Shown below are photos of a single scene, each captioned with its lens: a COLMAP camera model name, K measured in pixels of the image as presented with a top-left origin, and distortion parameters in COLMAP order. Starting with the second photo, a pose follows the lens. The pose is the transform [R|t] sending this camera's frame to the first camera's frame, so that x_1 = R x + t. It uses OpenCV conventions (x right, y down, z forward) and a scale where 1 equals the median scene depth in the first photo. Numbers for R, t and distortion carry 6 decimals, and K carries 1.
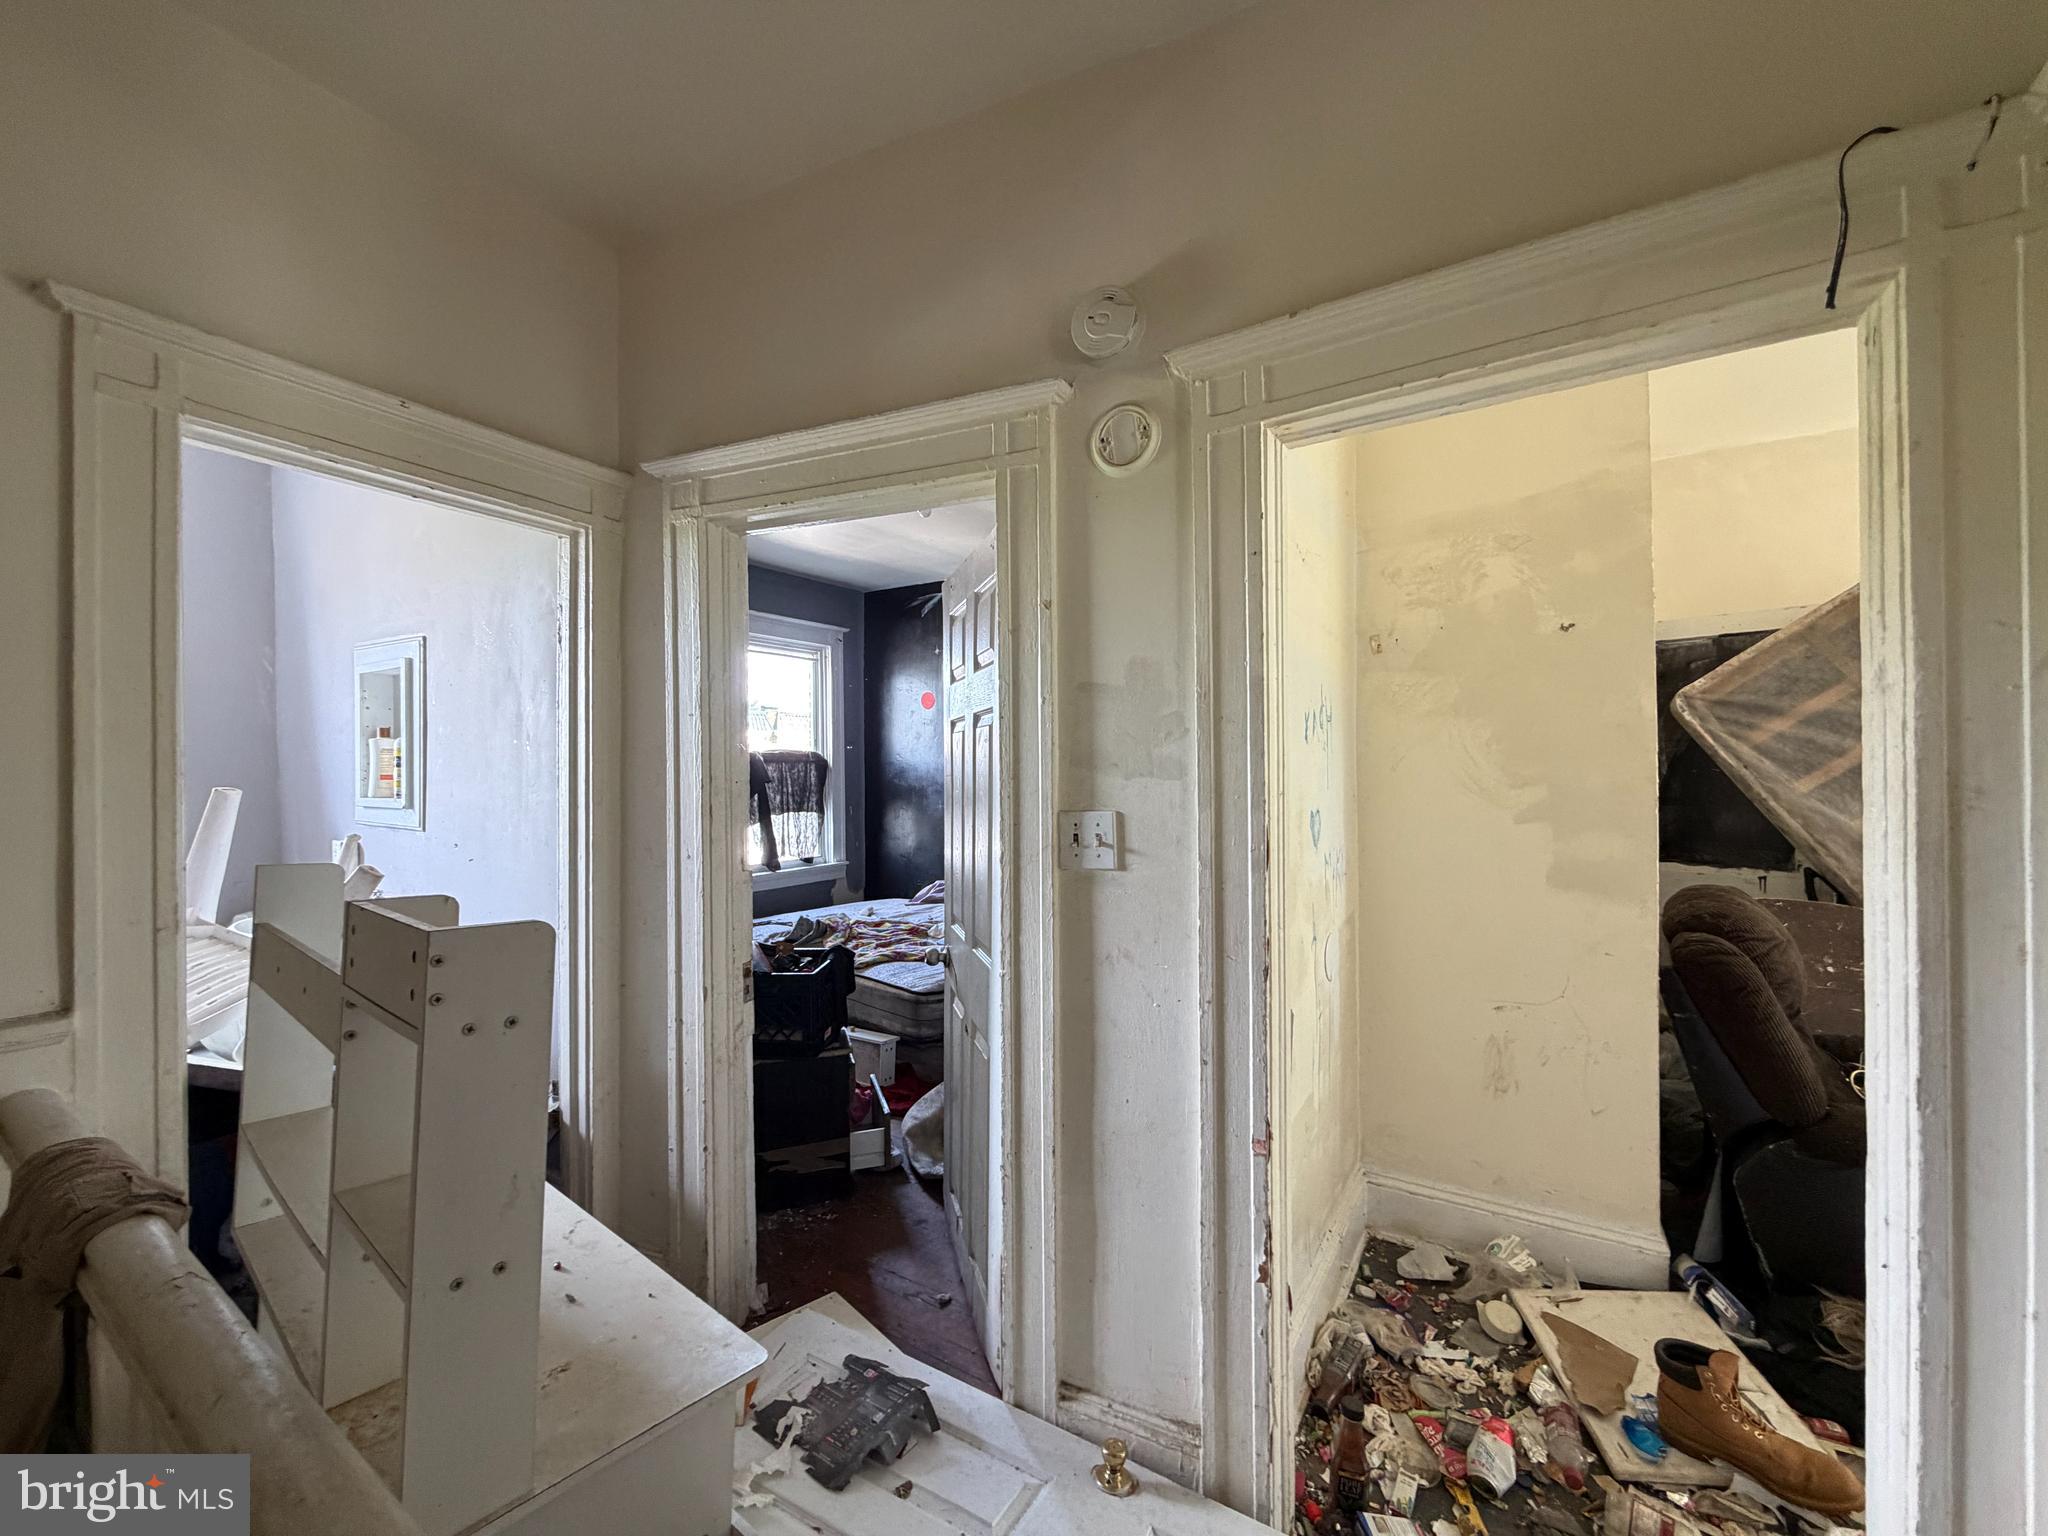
lens RADIAL K [[819.0, 0, 1023.7], [0, 819.0, 771.3], [0, 0, 1]] dist [-0.002319, -0.000061]
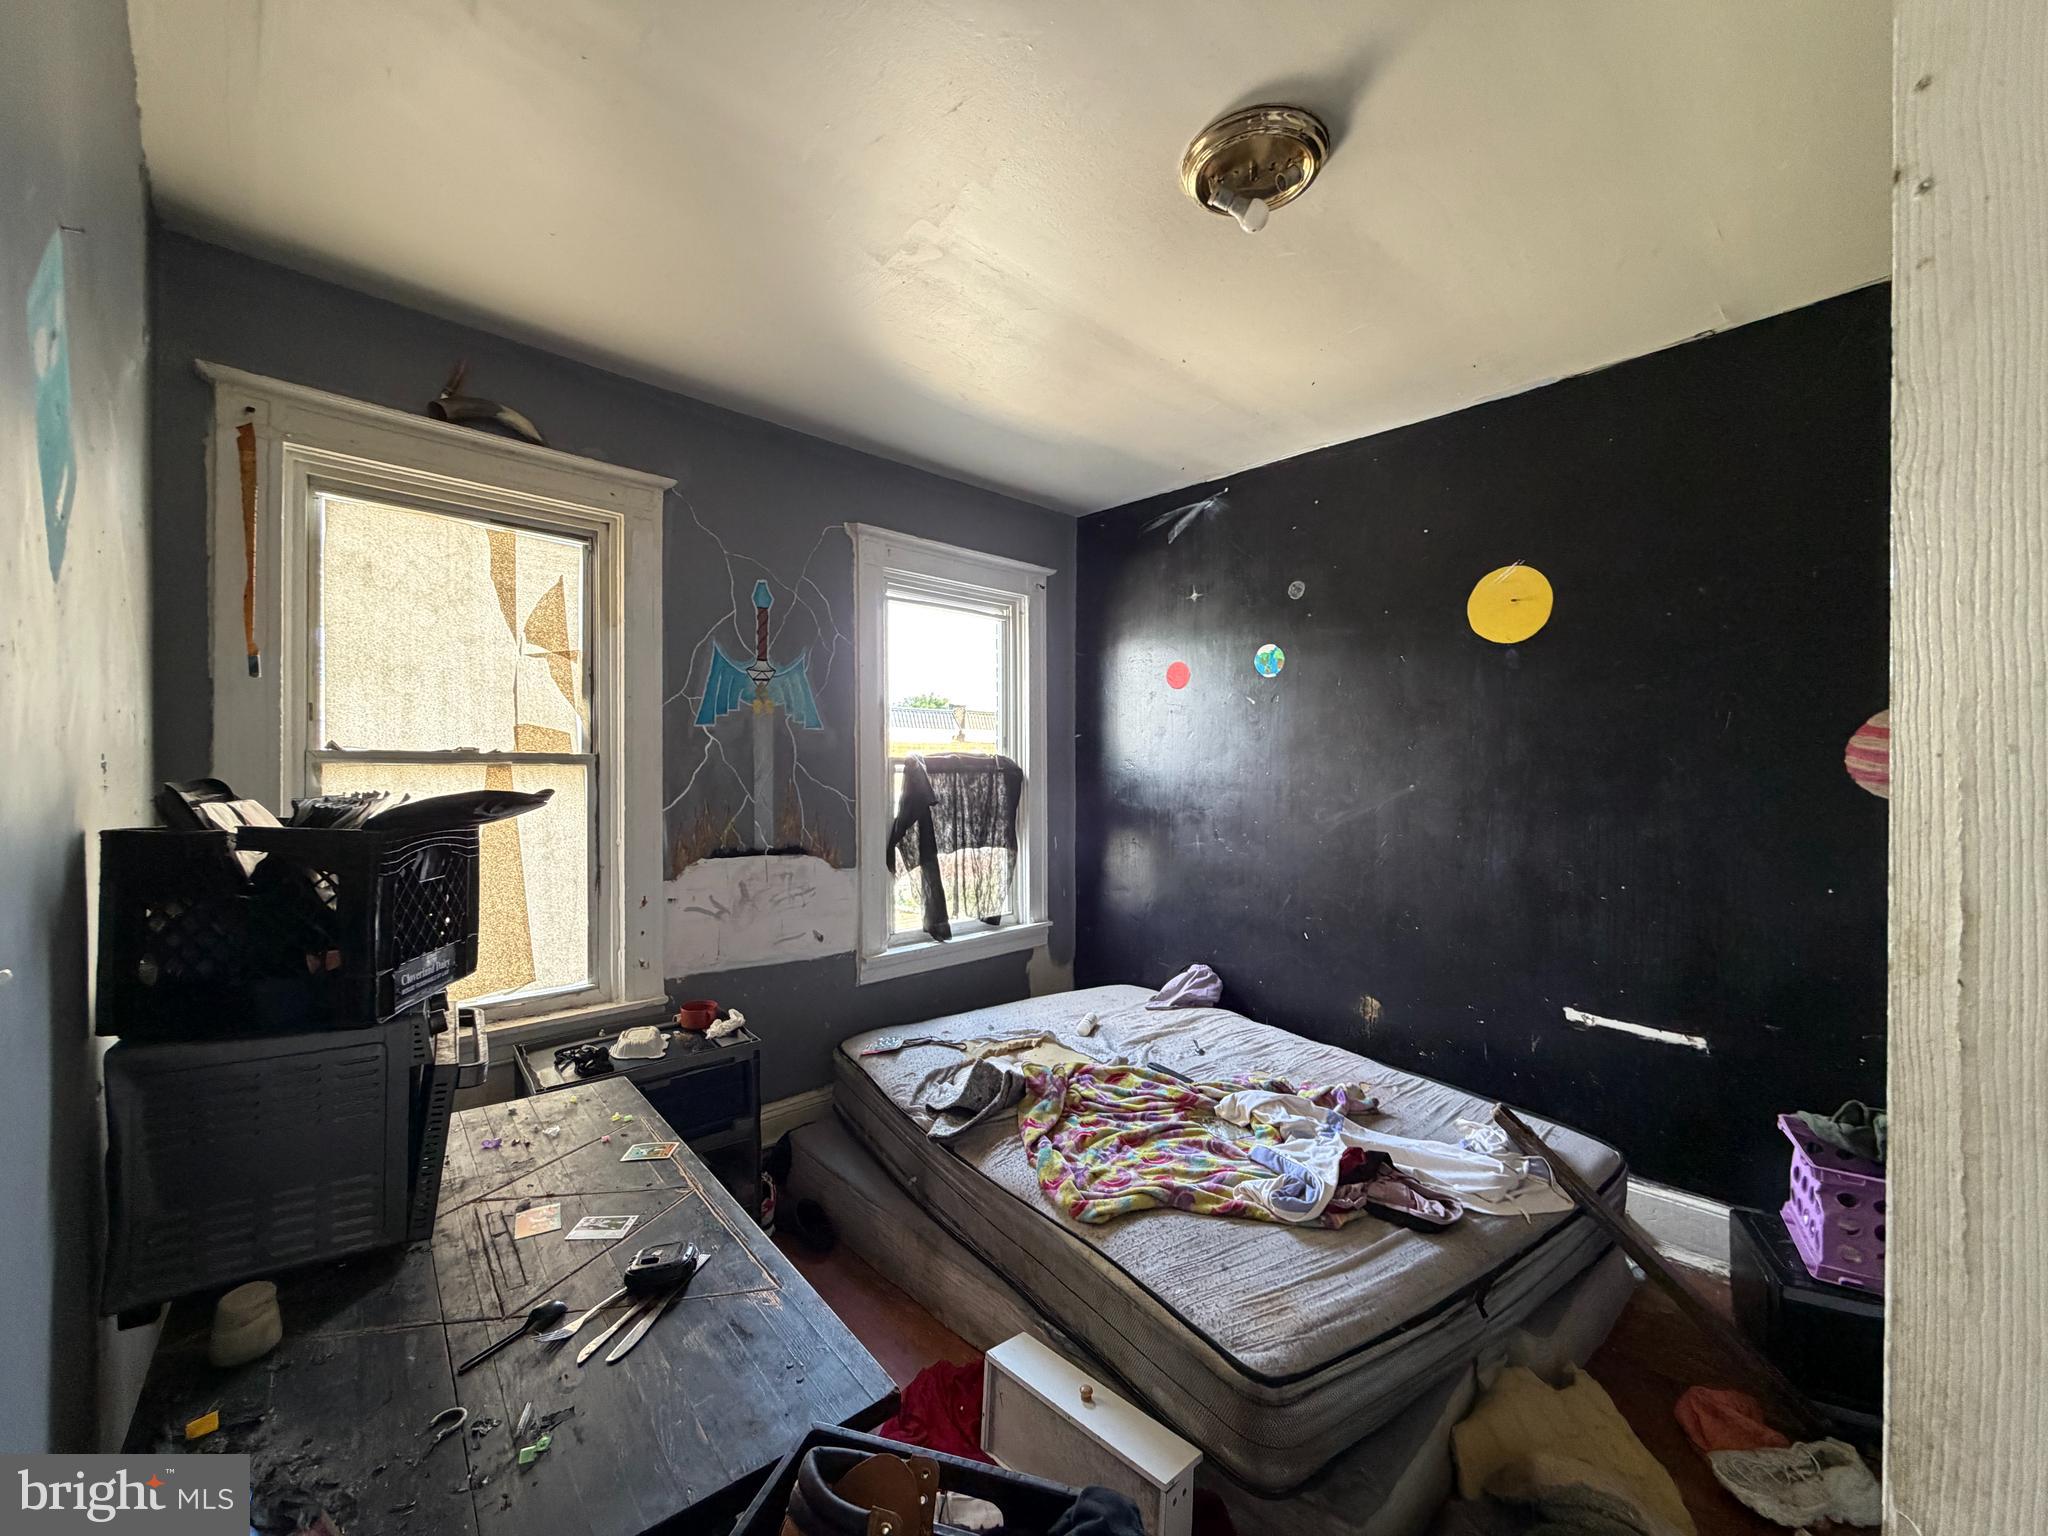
lens RADIAL K [[819.0, 0, 1023.7], [0, 819.0, 771.3], [0, 0, 1]] dist [-0.002319, -0.000061]
pose [[0.975580, 0.007288, -0.219523, -0.096525], [-0.006995, 0.999973, 0.002111, -0.013415], [0.219532, -0.000523, 0.975605, 0.367452]]
